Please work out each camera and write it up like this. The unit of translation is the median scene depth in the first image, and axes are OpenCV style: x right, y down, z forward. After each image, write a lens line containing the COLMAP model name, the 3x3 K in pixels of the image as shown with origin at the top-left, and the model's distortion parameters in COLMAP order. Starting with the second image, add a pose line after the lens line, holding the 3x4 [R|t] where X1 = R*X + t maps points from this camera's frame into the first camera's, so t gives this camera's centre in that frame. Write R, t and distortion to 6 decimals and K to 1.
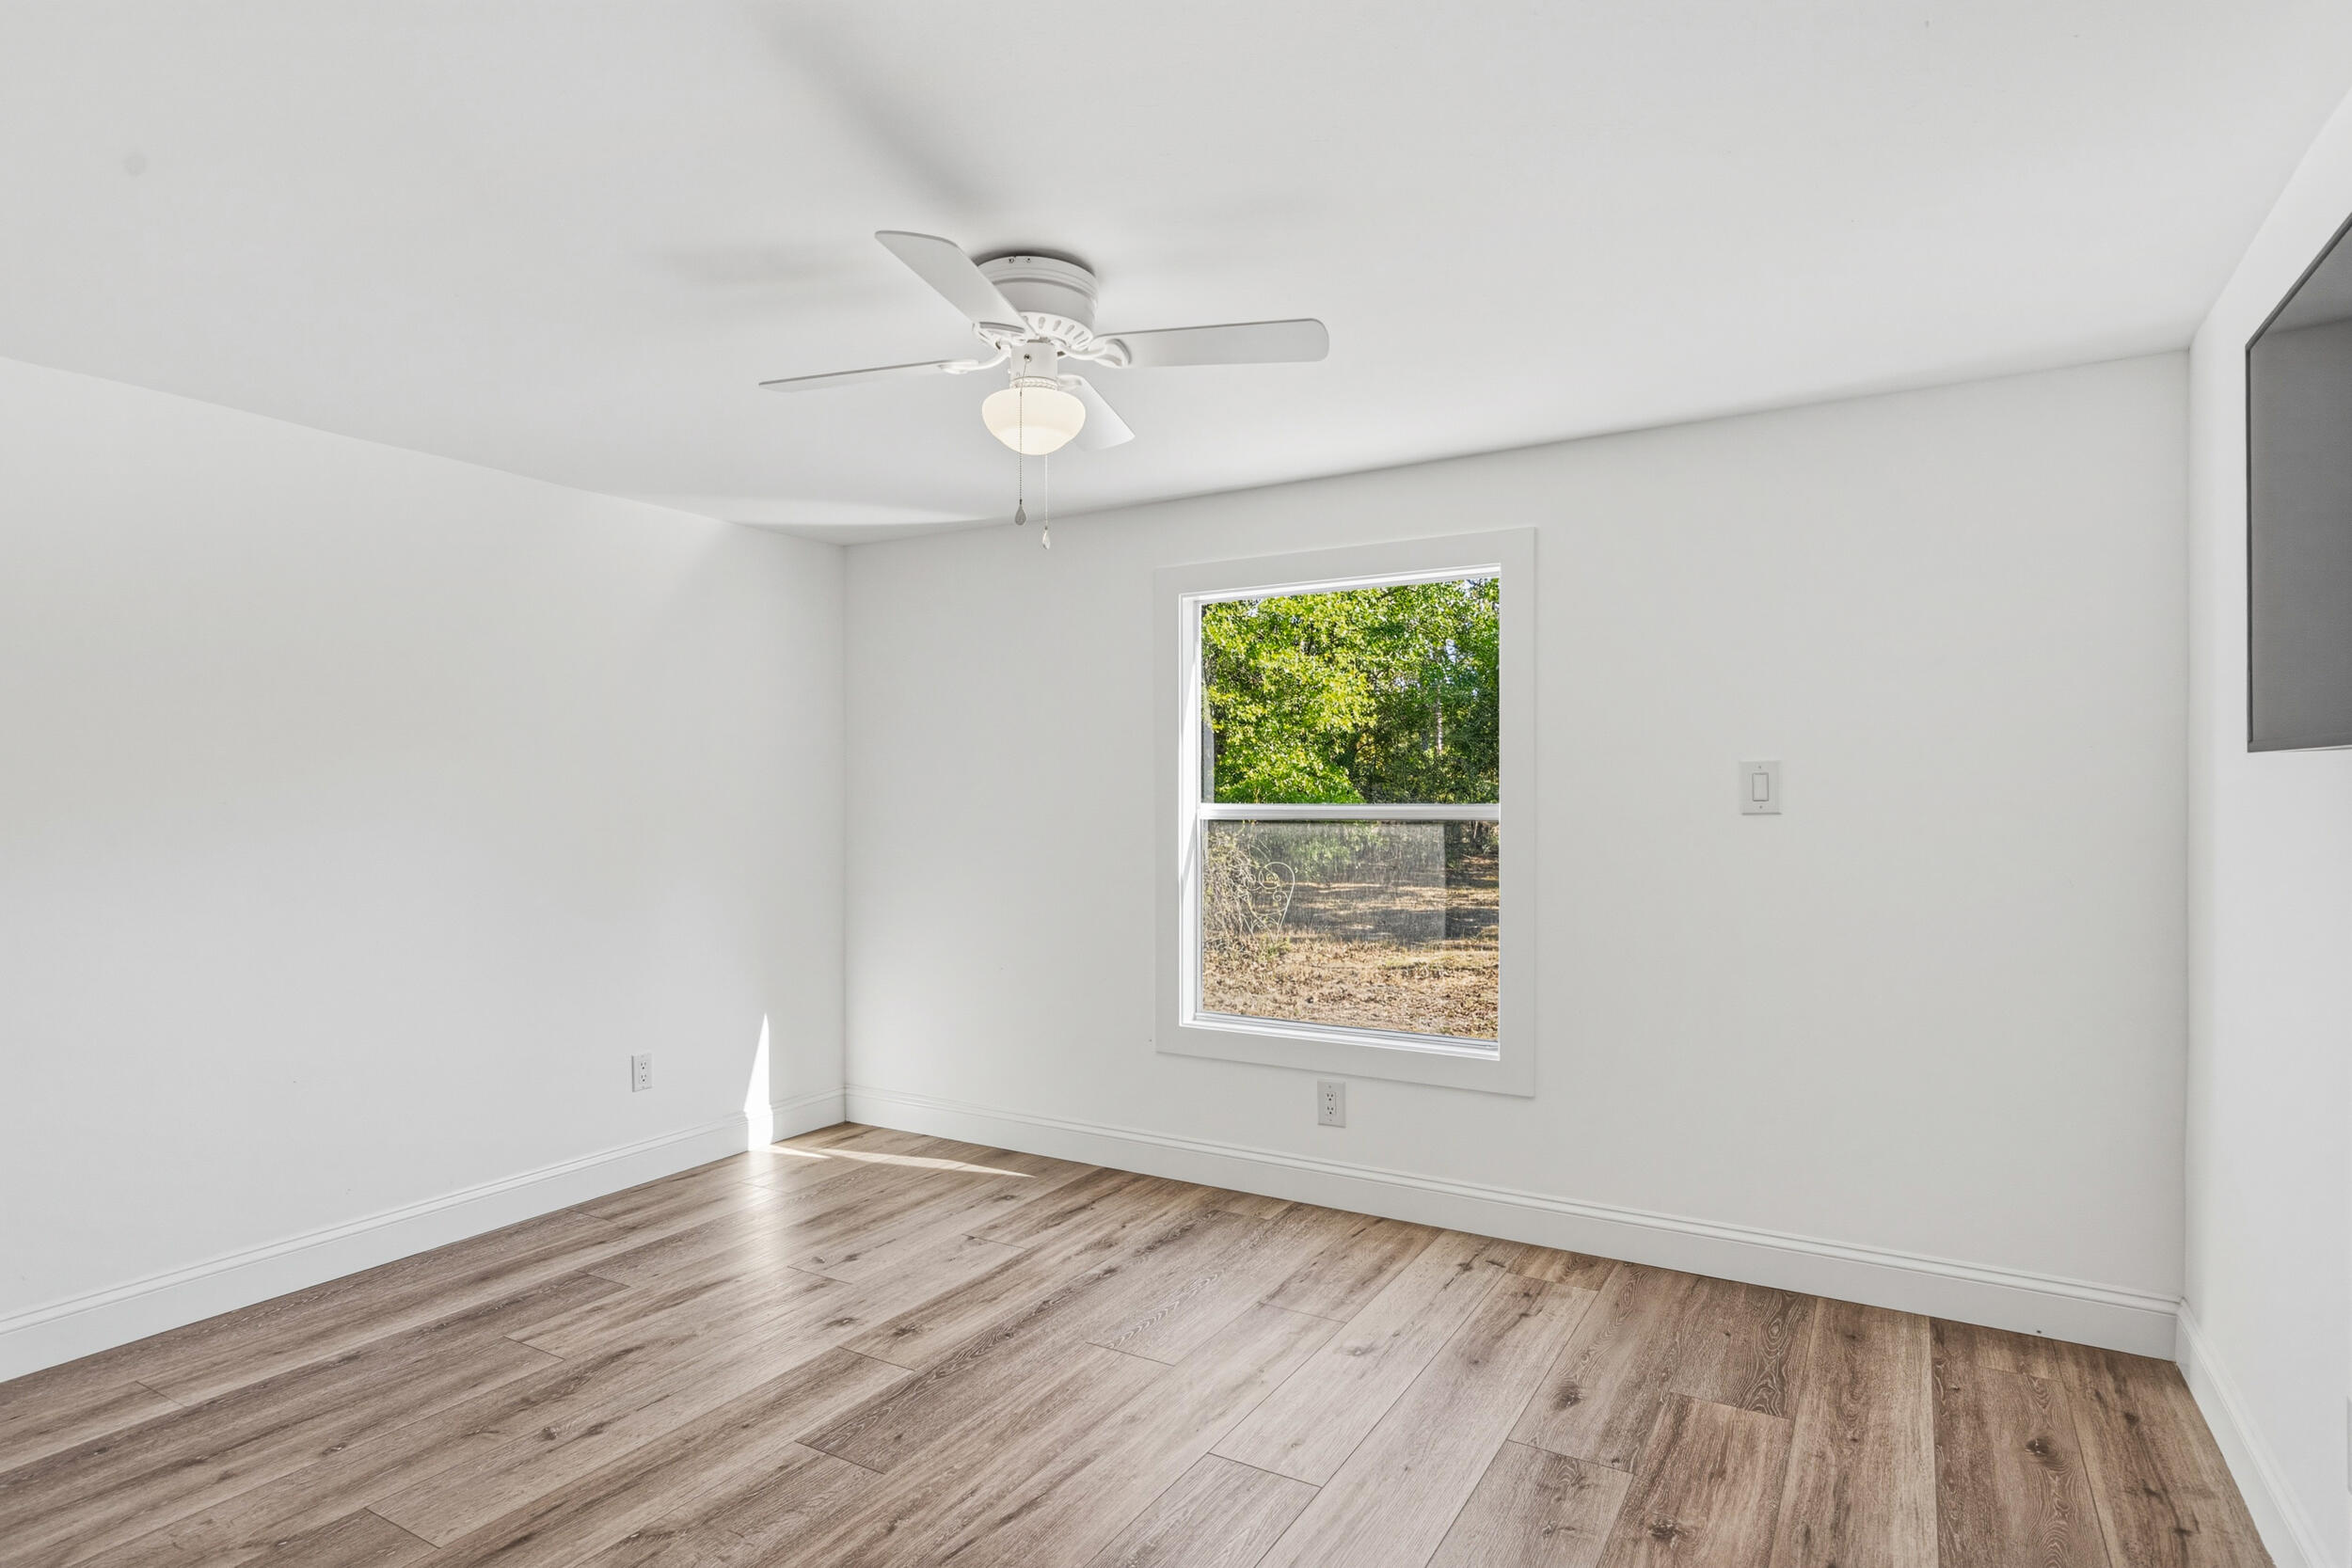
lens RADIAL K [[1226.5, 0, 1181.5], [0, 1226.5, 765.0], [0, 0, 1]] dist [0.001490, 0.002532]
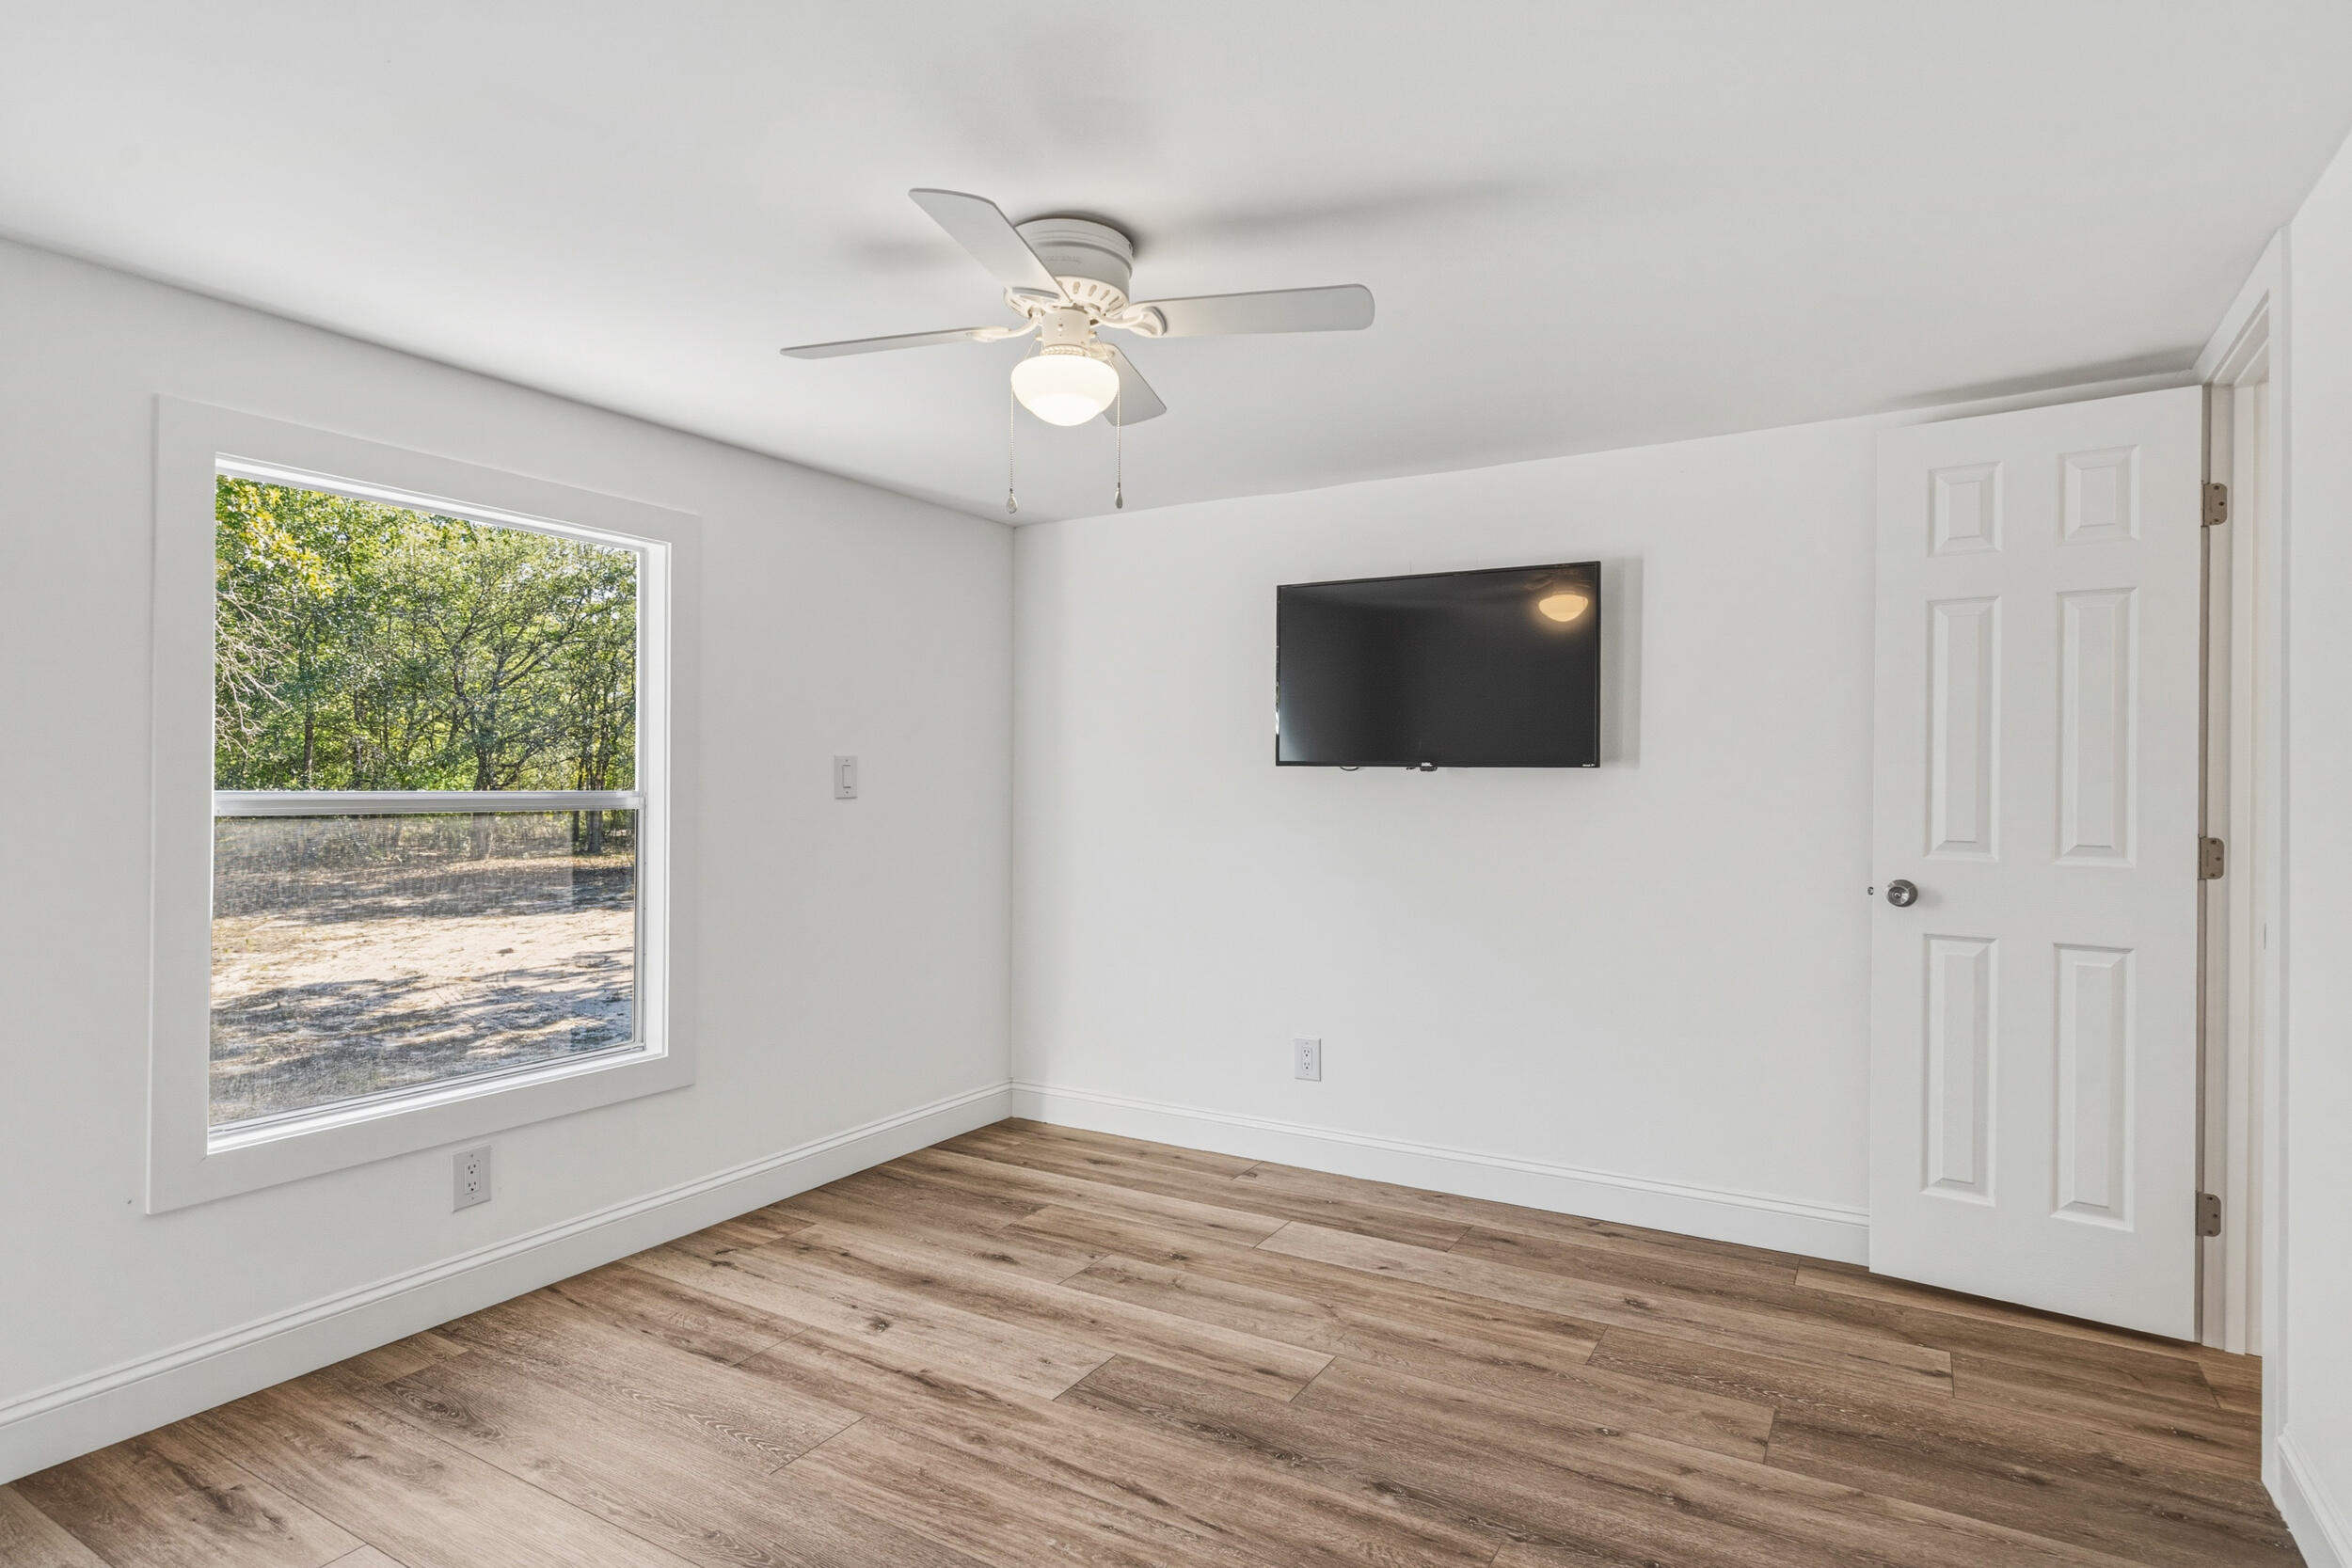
lens RADIAL K [[1226.5, 0, 1167.1], [0, 1226.5, 768.2], [0, 0, 1]] dist [0.001490, 0.002532]
pose [[0.013475, 0.017387, 0.999758, -0.944416], [-0.030752, 0.999383, -0.016966, 0.024757], [-0.999436, -0.030516, 0.014001, 0.811277]]
